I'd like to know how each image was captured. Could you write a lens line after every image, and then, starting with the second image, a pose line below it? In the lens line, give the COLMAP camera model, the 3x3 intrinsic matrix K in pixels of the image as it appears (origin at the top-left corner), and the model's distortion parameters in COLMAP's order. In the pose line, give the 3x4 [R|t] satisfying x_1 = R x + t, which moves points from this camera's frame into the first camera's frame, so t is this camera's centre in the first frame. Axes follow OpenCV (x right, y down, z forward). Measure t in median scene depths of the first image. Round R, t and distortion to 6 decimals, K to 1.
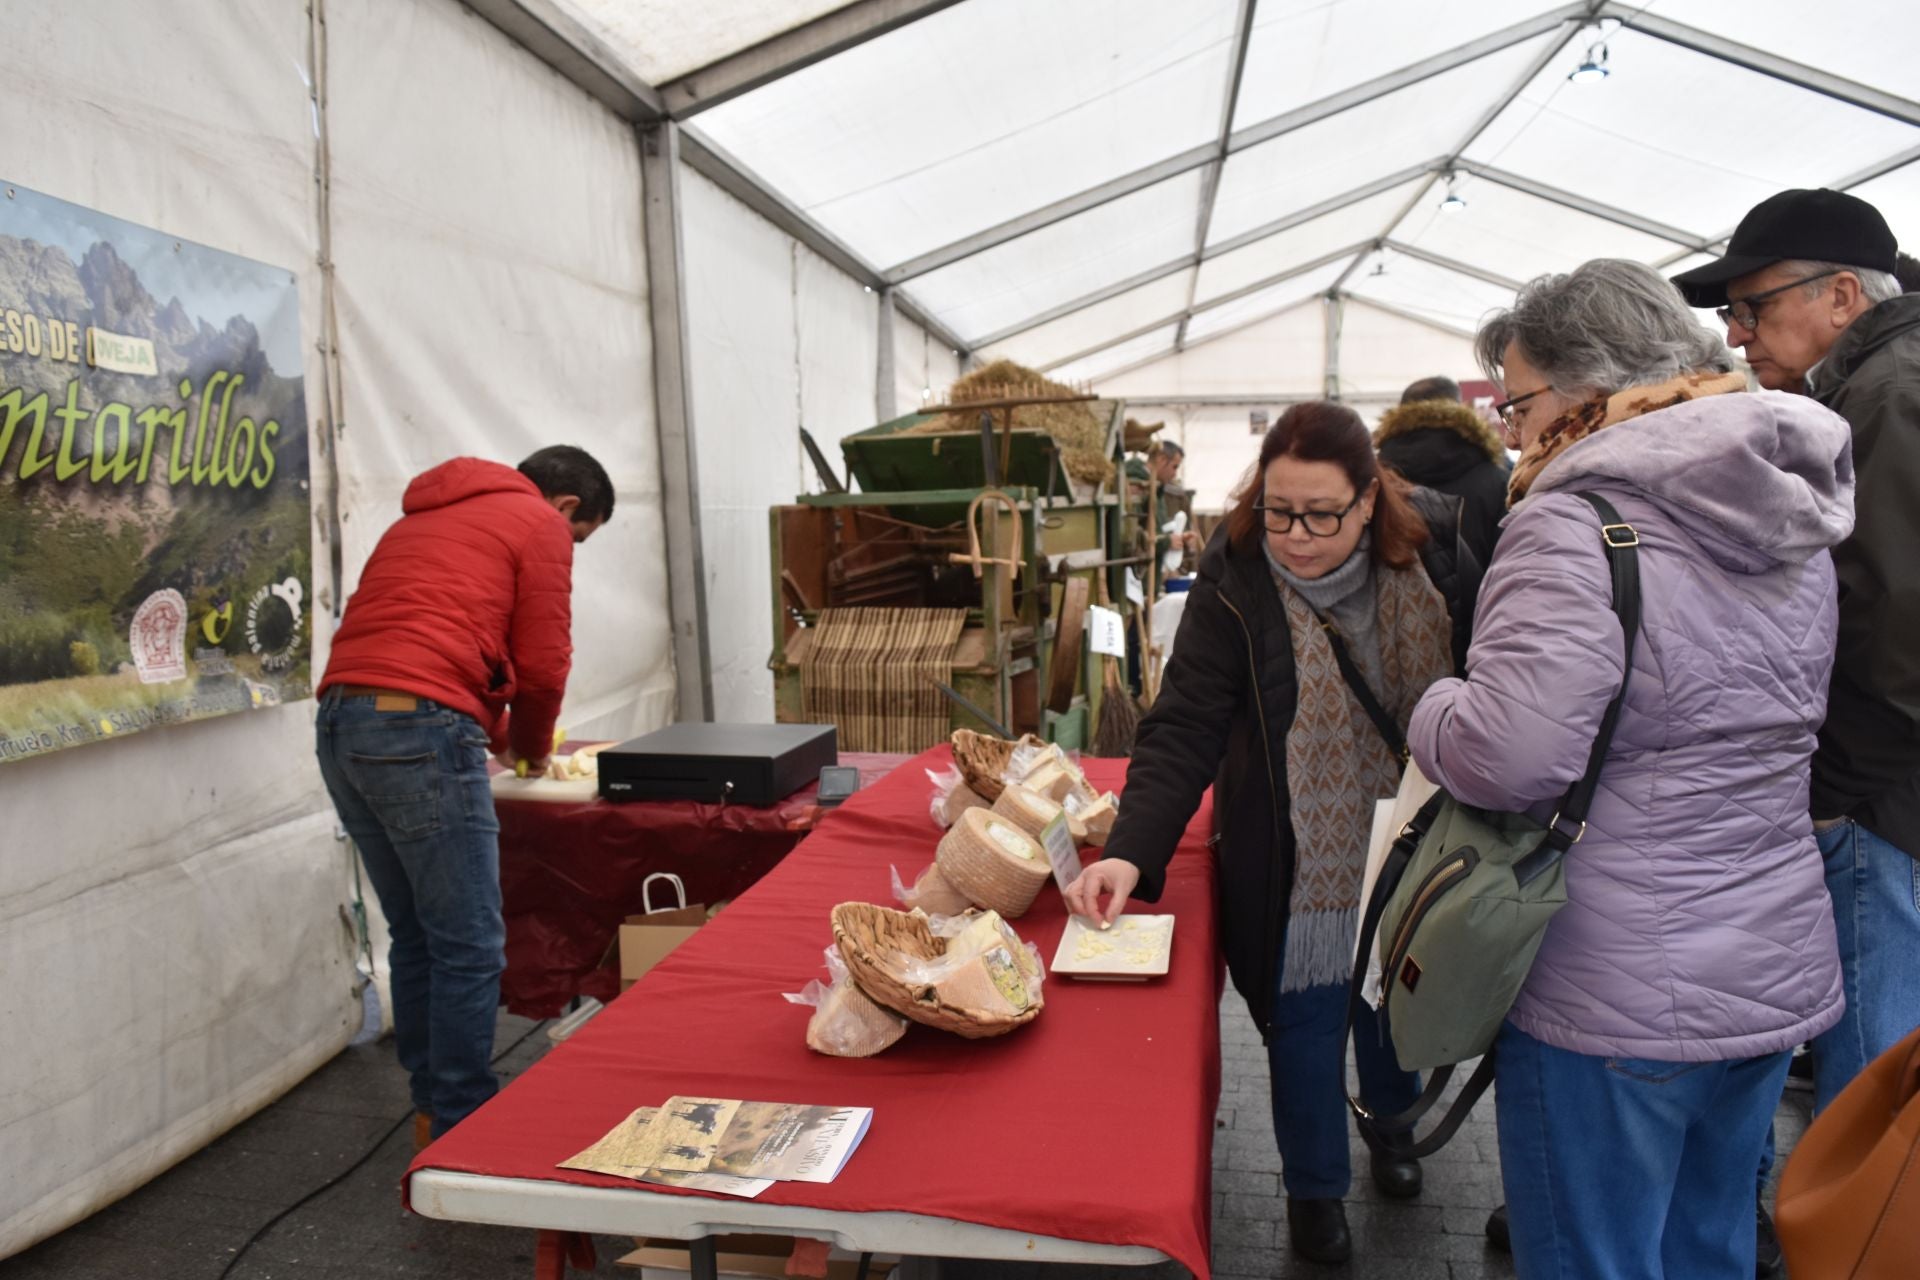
lens RADIAL K [[1493.8, 0, 960.0], [0, 1493.8, 640.0], [0, 0, 1]] dist [-0.099298, 0.024946]
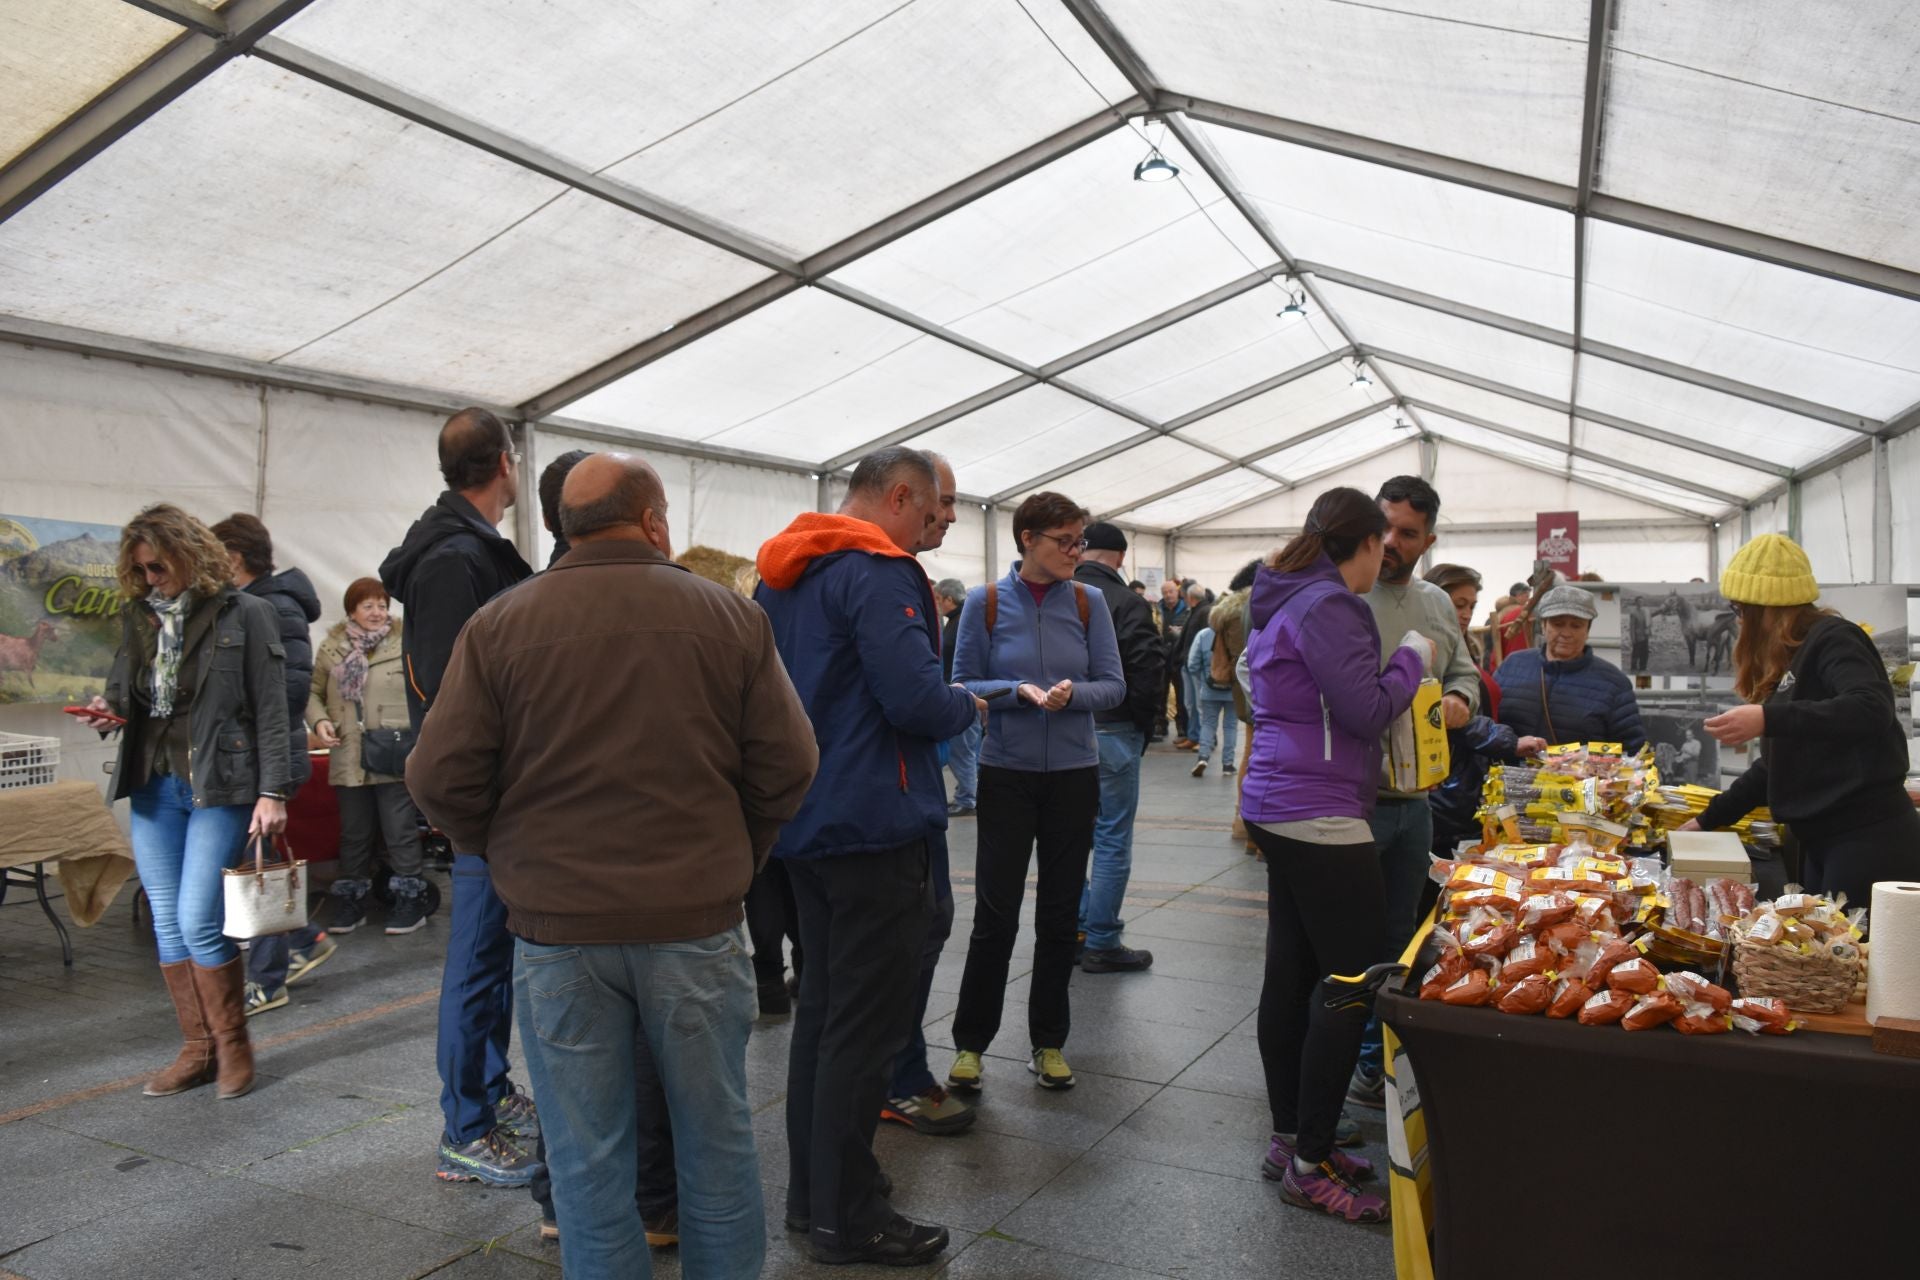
lens RADIAL K [[1493.8, 0, 960.0], [0, 1493.8, 640.0], [0, 0, 1]] dist [-0.099298, 0.024946]
pose [[0.968718, 0.017294, -0.247560, 1.567825], [-0.035456, 0.996980, -0.069095, 0.081242], [0.245617, 0.075711, 0.966406, -1.323396]]
